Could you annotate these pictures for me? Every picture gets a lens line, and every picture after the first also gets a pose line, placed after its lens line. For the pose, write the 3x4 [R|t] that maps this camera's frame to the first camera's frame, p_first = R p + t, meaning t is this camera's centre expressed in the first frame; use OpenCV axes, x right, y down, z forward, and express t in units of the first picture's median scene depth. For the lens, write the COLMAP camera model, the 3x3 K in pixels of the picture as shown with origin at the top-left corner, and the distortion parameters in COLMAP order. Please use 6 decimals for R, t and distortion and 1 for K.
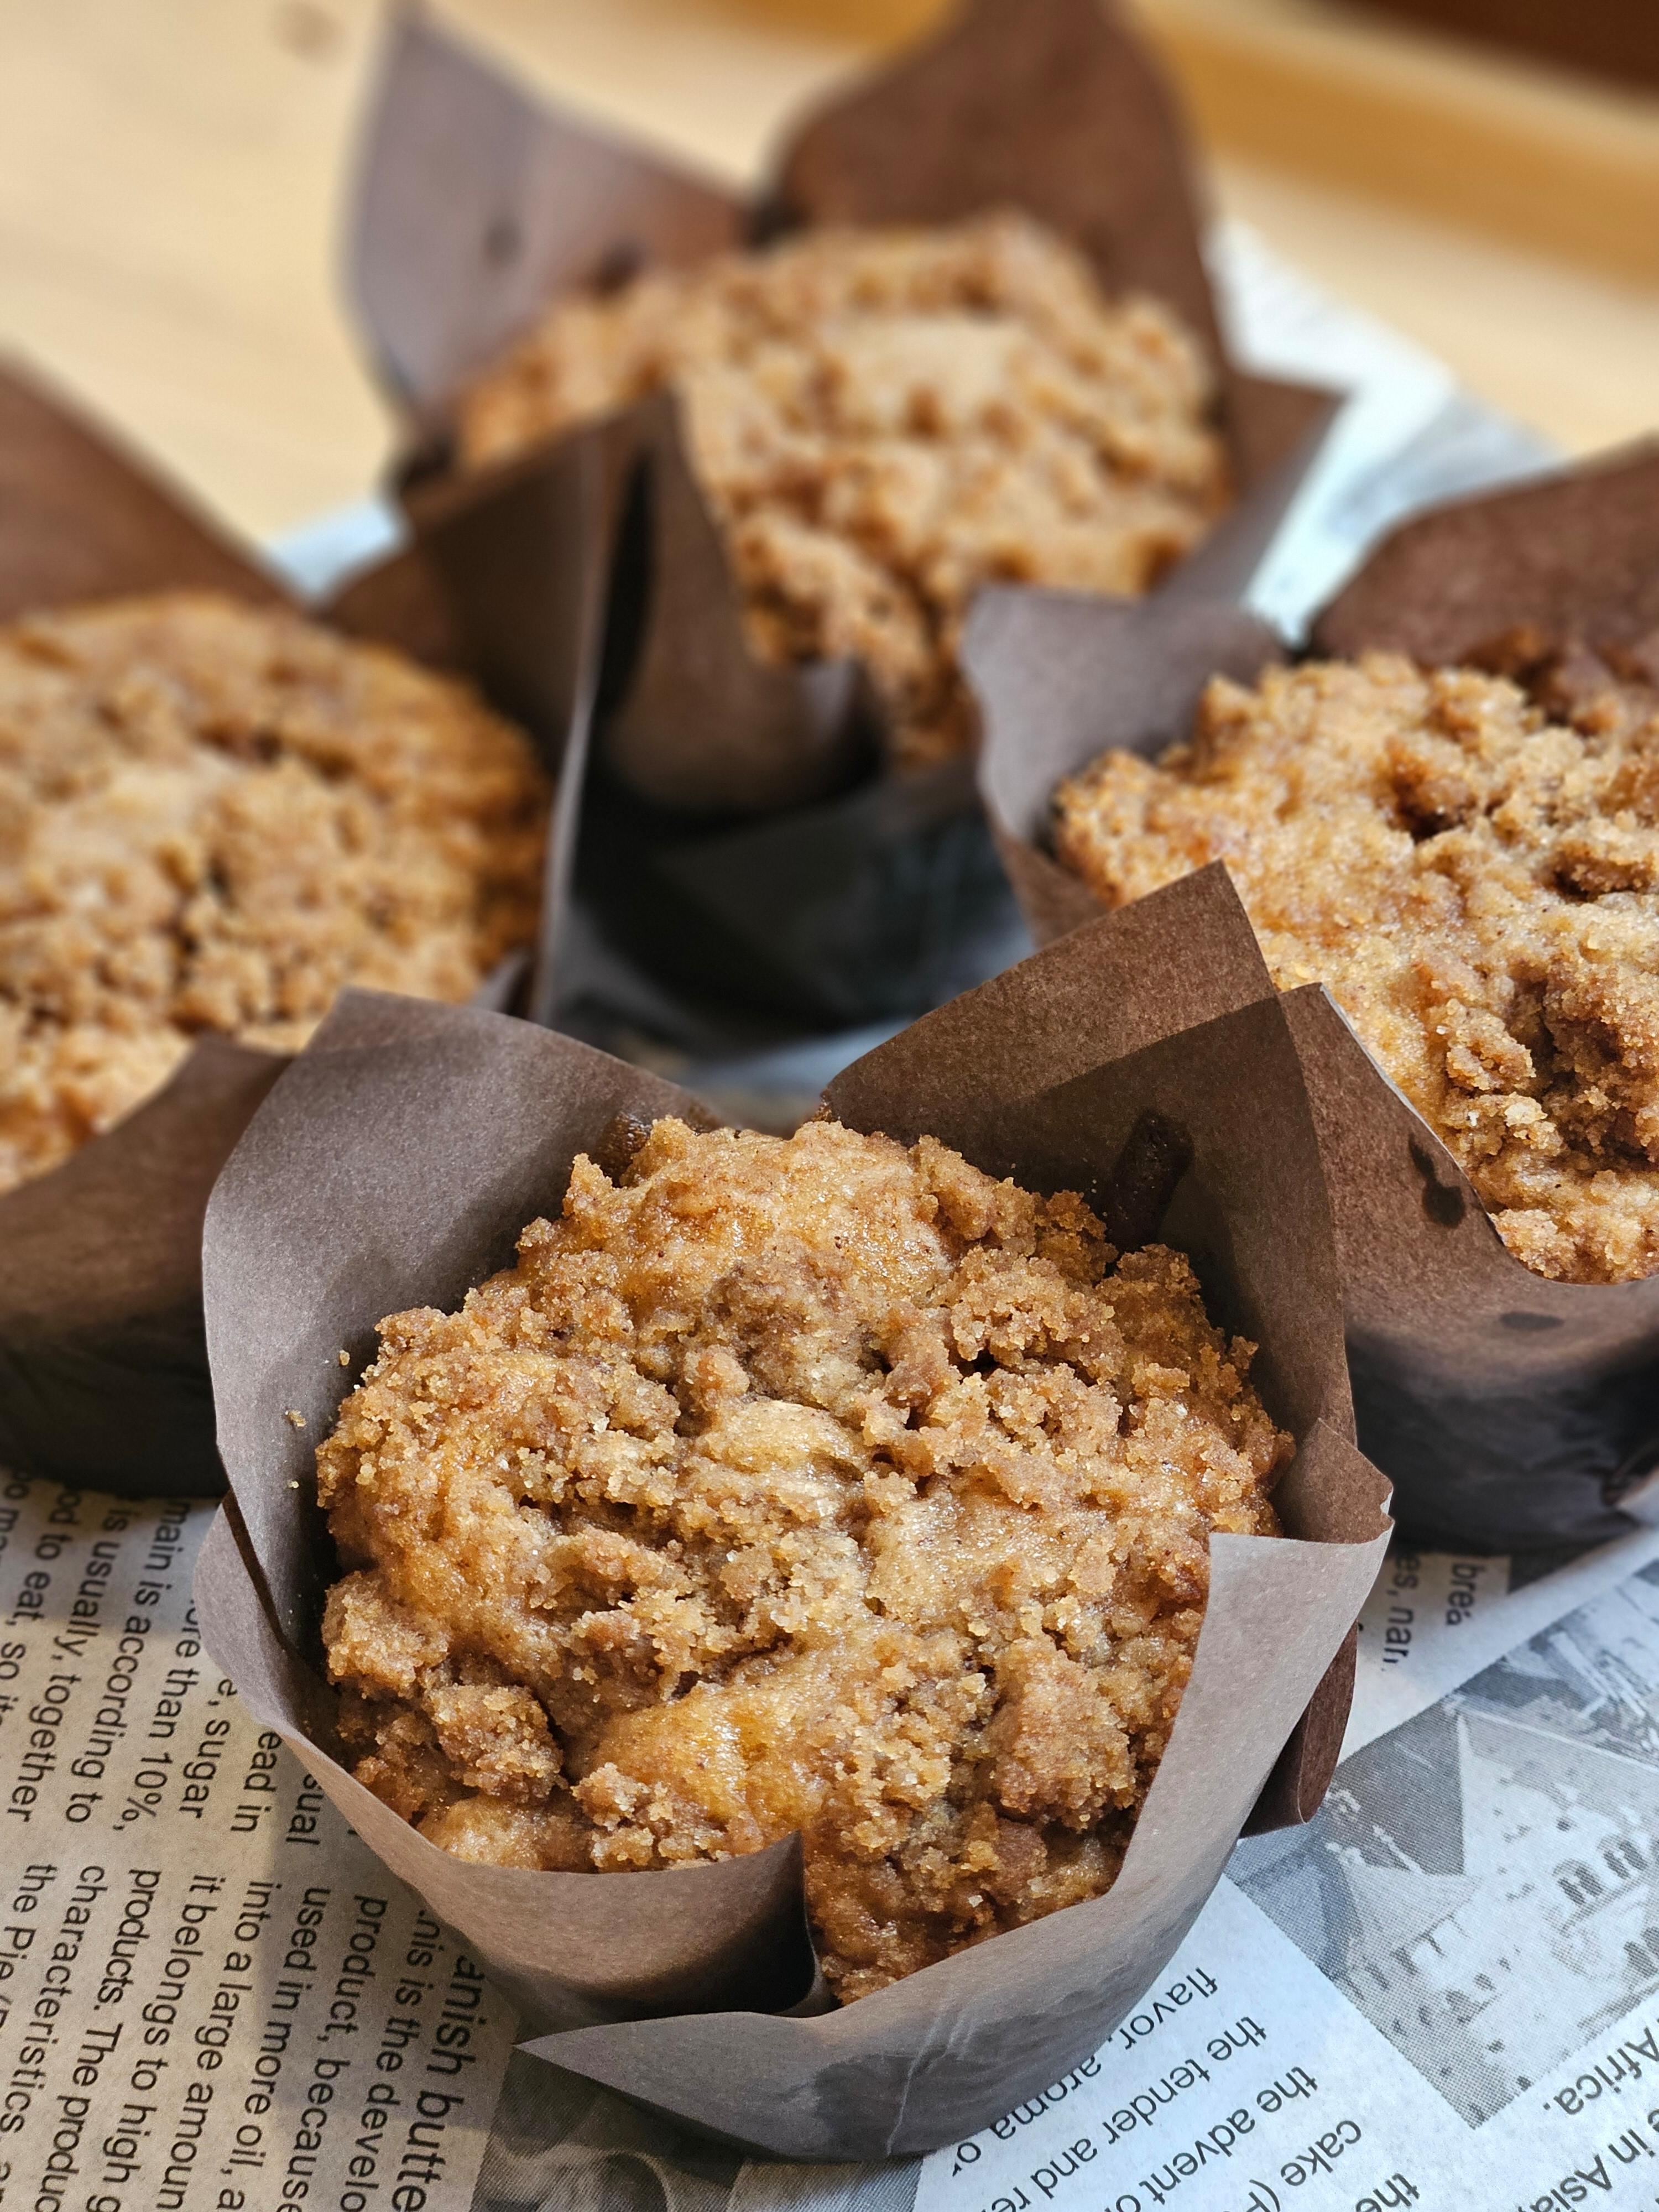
lens RADIAL K [[4289.1, 0, 826.5], [0, 4289.1, 1094.8], [0, 0, 1]] dist [-0.050229, 0.000000]
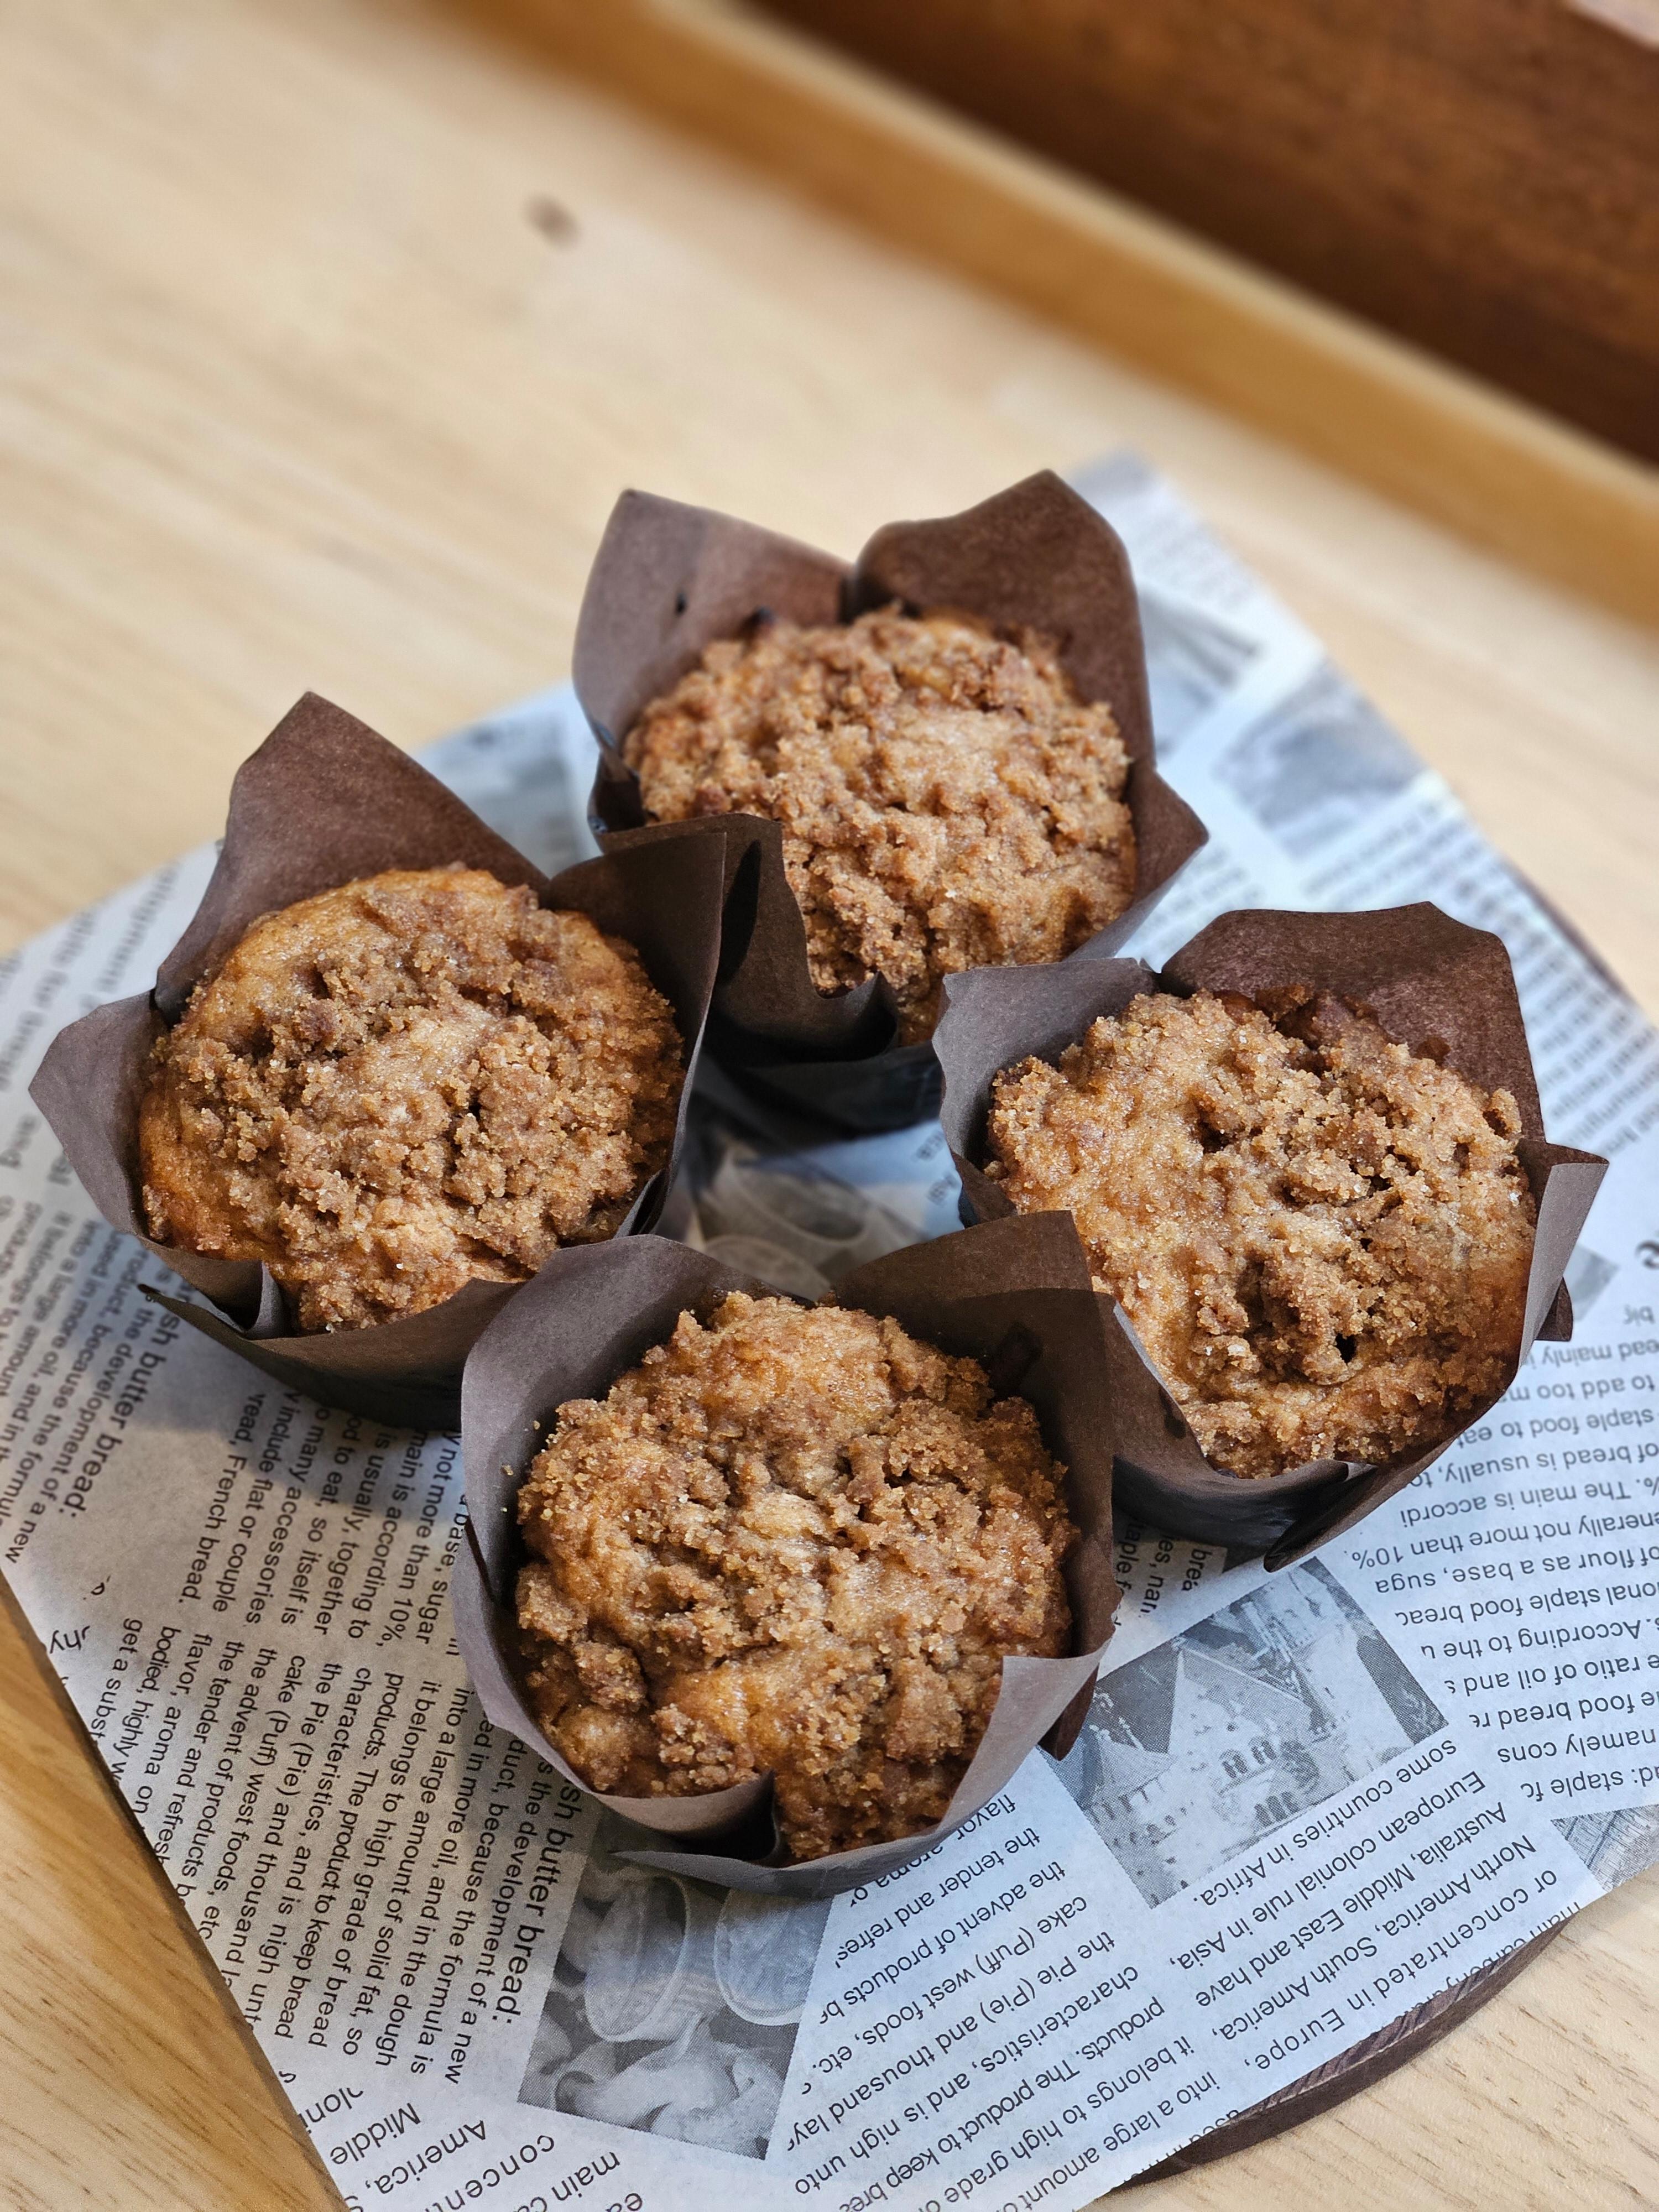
lens RADIAL K [[4289.1, 0, 830.5], [0, 4289.1, 1117.0], [0, 0, 1]] dist [-0.050229, 0.000000]
pose [[0.996149, 0.087268, -0.008425, 0.007718], [-0.083828, 0.976194, 0.200043, -0.398189], [0.025681, -0.198567, 0.979751, -0.628435]]
